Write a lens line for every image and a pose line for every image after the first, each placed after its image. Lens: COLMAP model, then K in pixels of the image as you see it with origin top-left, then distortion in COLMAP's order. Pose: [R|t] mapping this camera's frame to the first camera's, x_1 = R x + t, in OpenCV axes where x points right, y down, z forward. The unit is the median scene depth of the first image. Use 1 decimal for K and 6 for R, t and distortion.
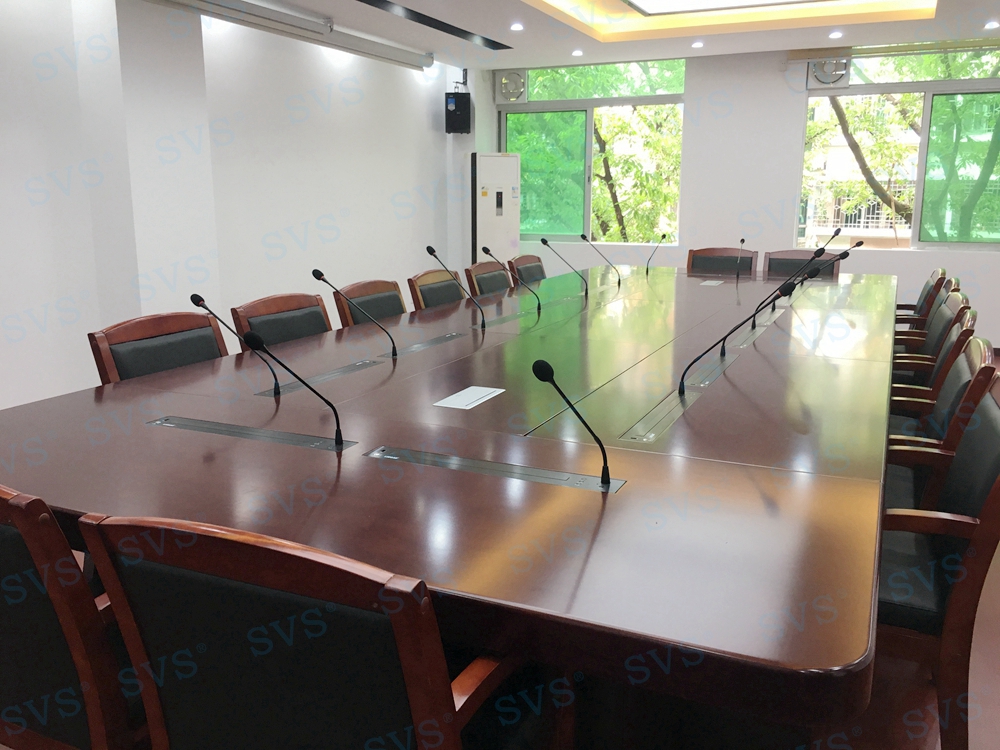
lens RADIAL K [[851.7, 0, 500.0], [0, 851.7, 375.0], [0, 0, 1]] dist [0.068411, -0.068386]
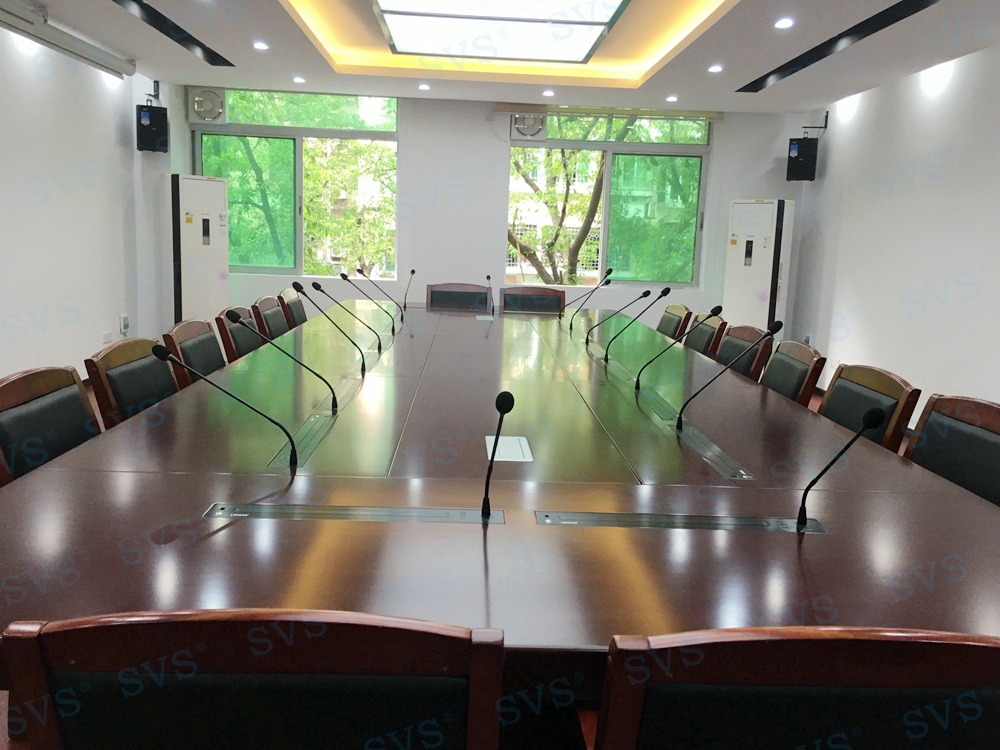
lens RADIAL K [[851.7, 0, 500.0], [0, 851.7, 375.0], [0, 0, 1]] dist [0.068411, -0.068386]
pose [[0.891616, -0.041170, 0.450916, -0.141030], [0.057541, 0.998086, -0.022651, -0.010066], [-0.449121, 0.046142, 0.892279, 0.052110]]
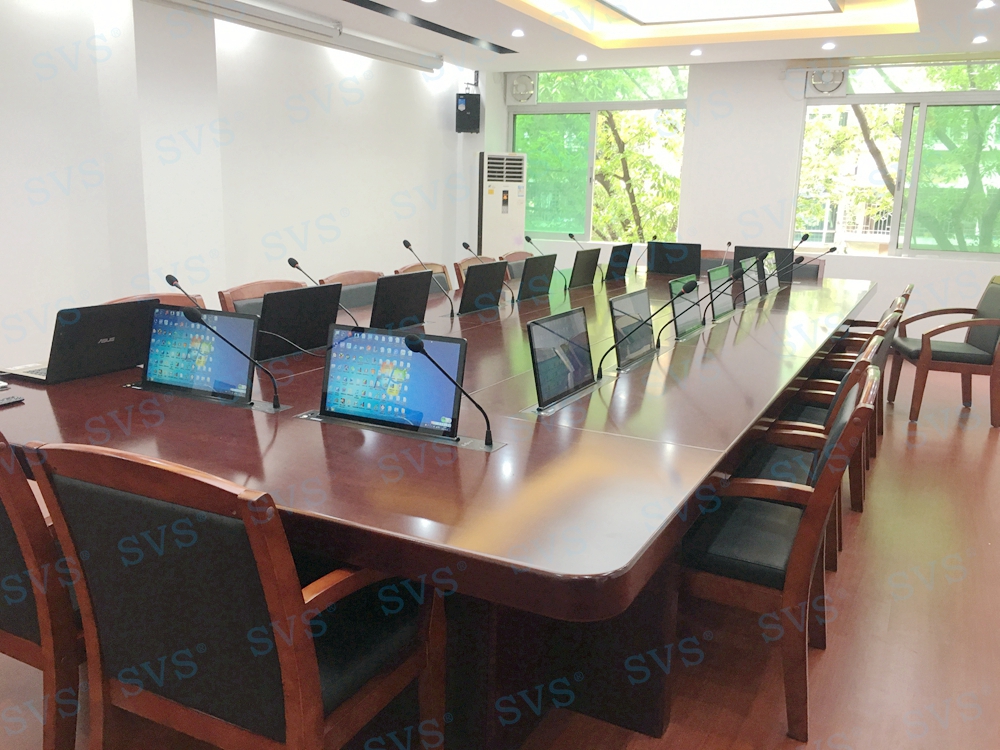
lens RADIAL K [[851.7, 0, 500.0], [0, 851.7, 375.0], [0, 0, 1]] dist [0.068411, -0.068386]
pose [[0.998731, 0.032876, -0.038150, 0.039440], [-0.032742, 0.999455, 0.004125, 0.005572], [0.038265, -0.002871, 0.999264, -0.036217]]
